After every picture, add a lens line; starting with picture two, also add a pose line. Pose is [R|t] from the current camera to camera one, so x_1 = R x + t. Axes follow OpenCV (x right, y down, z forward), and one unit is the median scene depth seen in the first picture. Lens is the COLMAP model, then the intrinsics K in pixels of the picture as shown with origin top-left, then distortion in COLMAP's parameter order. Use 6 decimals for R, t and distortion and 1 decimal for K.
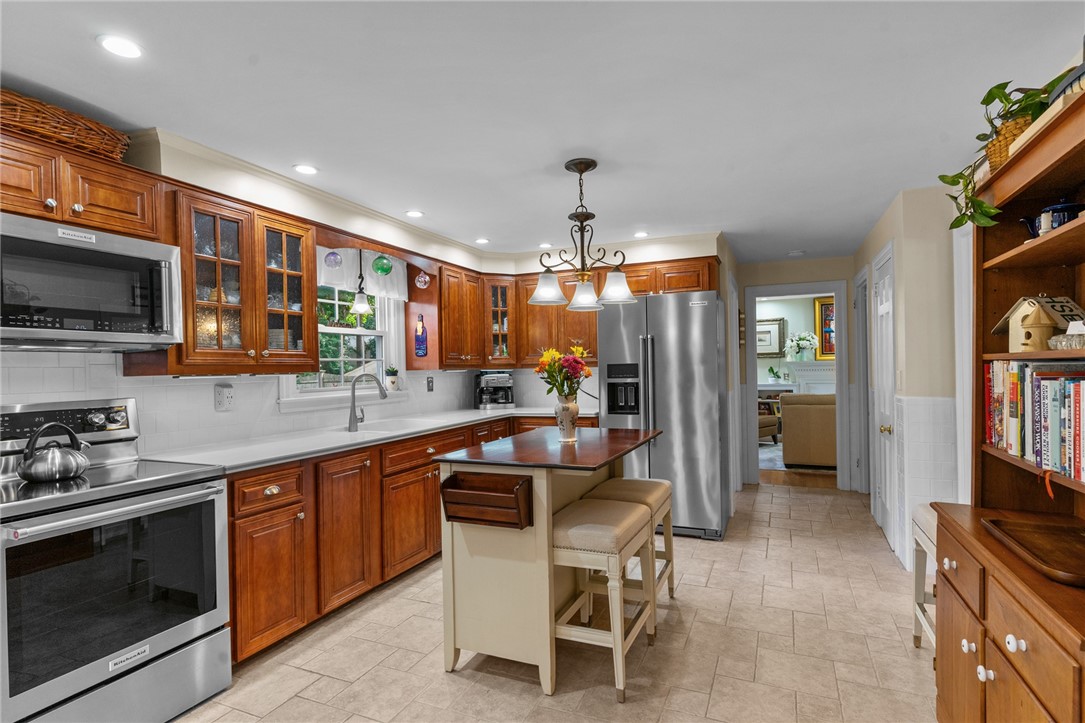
lens RADIAL K [[547.3, 0, 543.0], [0, 547.3, 371.9], [0, 0, 1]] dist [0.000843, 0.000312]
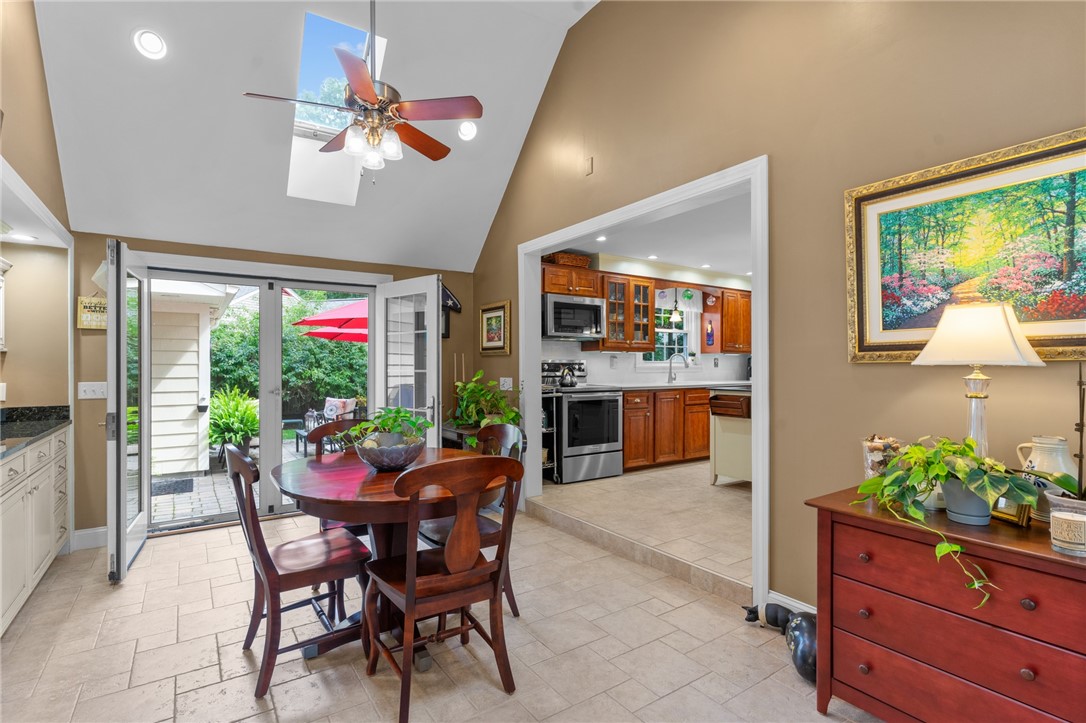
lens RADIAL K [[521.2, 0, 543.0], [0, 521.2, 361.5], [0, 0, 1]] dist [0.000530, 0.000095]
pose [[0.846626, 0.017623, -0.531896, 0.294219], [-0.022344, 0.999747, -0.002440, 0.055858], [0.531719, 0.013950, 0.846806, -0.941492]]
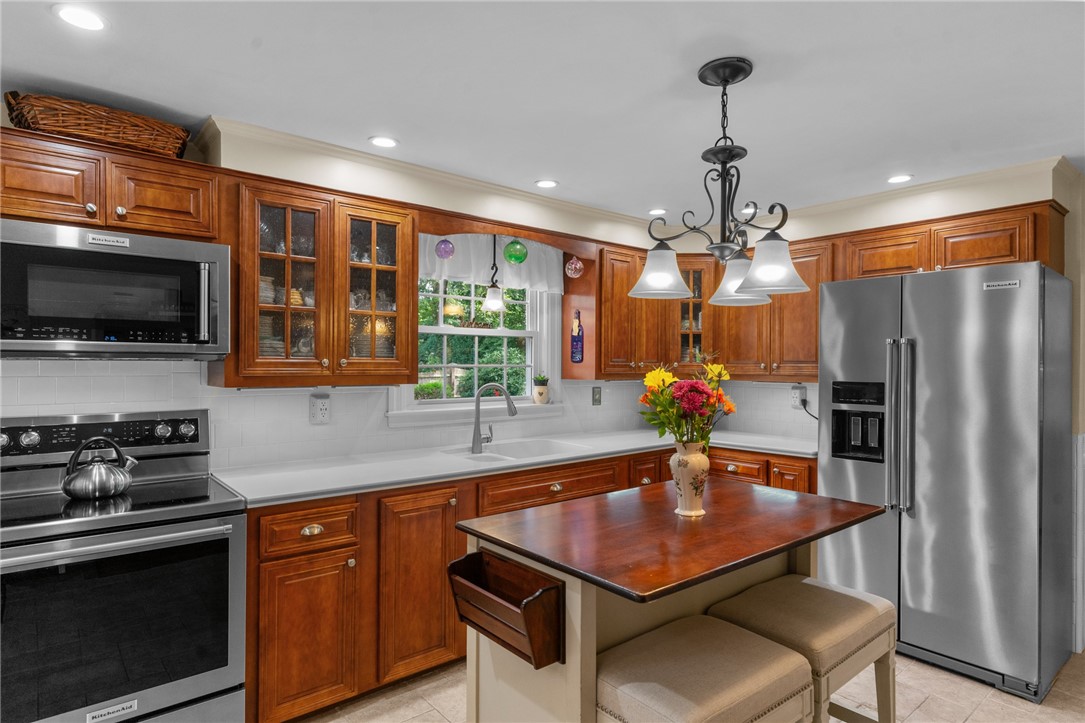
lens RADIAL K [[597.8, 0, 539.9], [0, 597.8, 365.4], [0, 0, 1]] dist [0.002149, 0.000599]
pose [[0.891773, 0.026290, -0.451718, 0.190162], [-0.026321, 0.999634, 0.006216, -0.042362], [0.451716, 0.006346, 0.892139, 0.293271]]
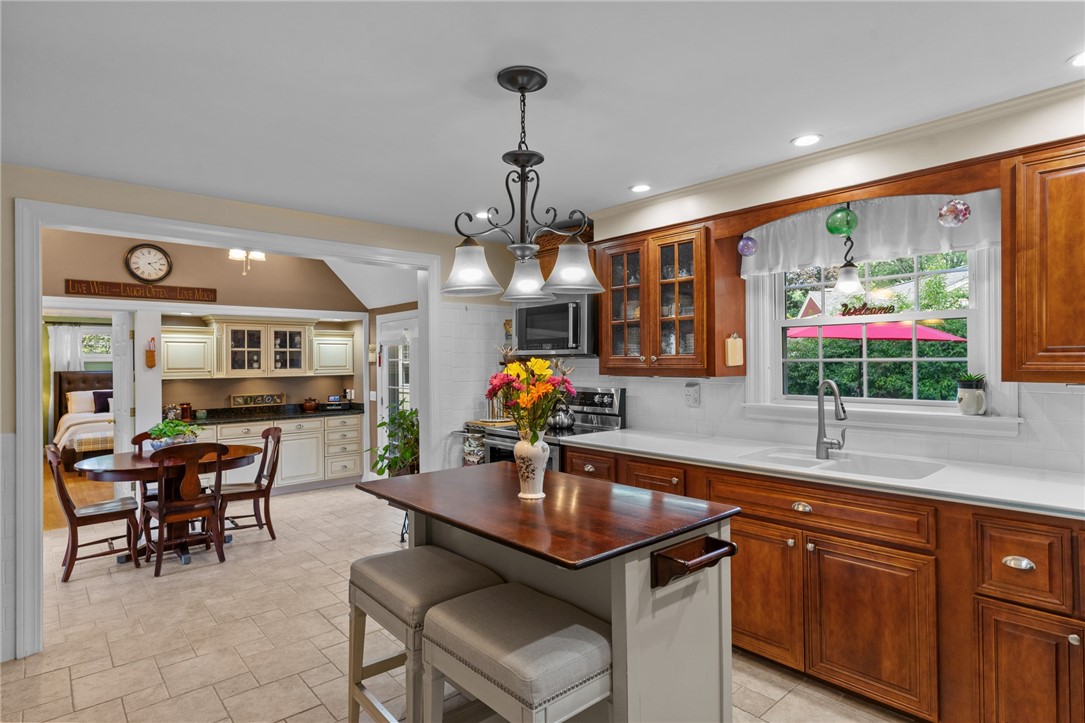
lens RADIAL K [[579.3, 0, 542.5], [0, 579.3, 361.5], [0, 0, 1]] dist [0.003087, 0.000427]
pose [[-0.418033, 0.025501, -0.908074, 0.668086], [0.008403, 0.999672, 0.024204, -0.057617], [0.908393, 0.002488, -0.418110, 1.264831]]
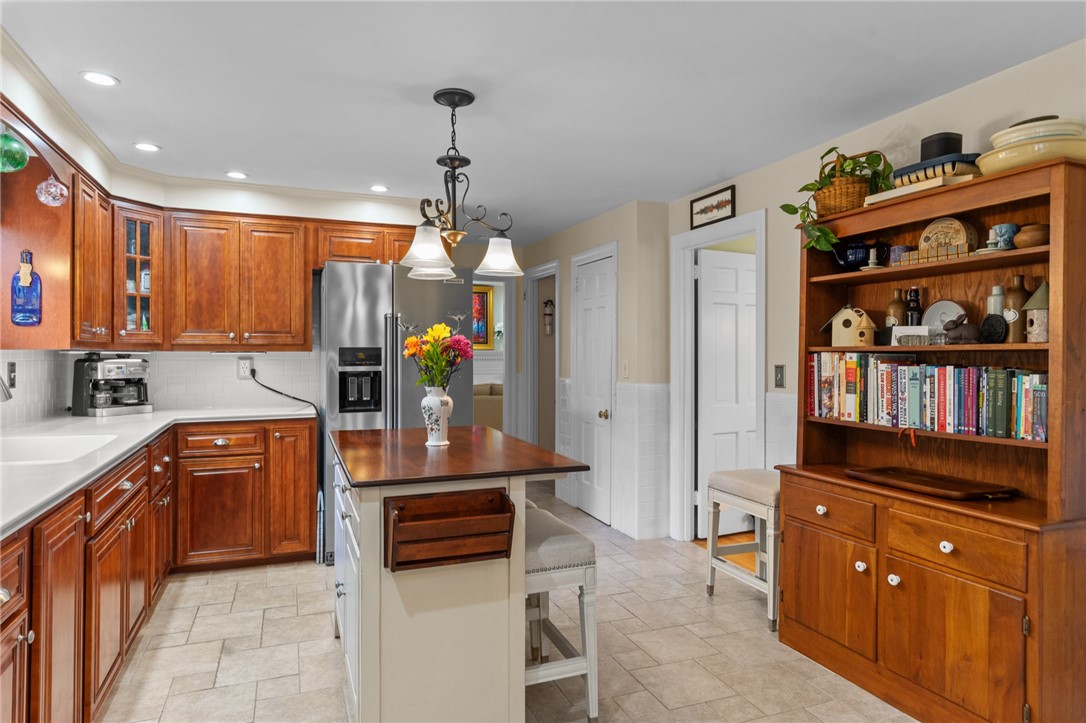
lens RADIAL K [[648.1, 0, 540.2], [0, 648.1, 352.5], [0, 0, 1]] dist [-0.000619, -0.000344]
pose [[0.705207, 0.021152, 0.708686, -0.487063], [-0.010113, 0.999753, -0.019777, 0.011677], [-0.708930, 0.006780, 0.705247, 0.237445]]
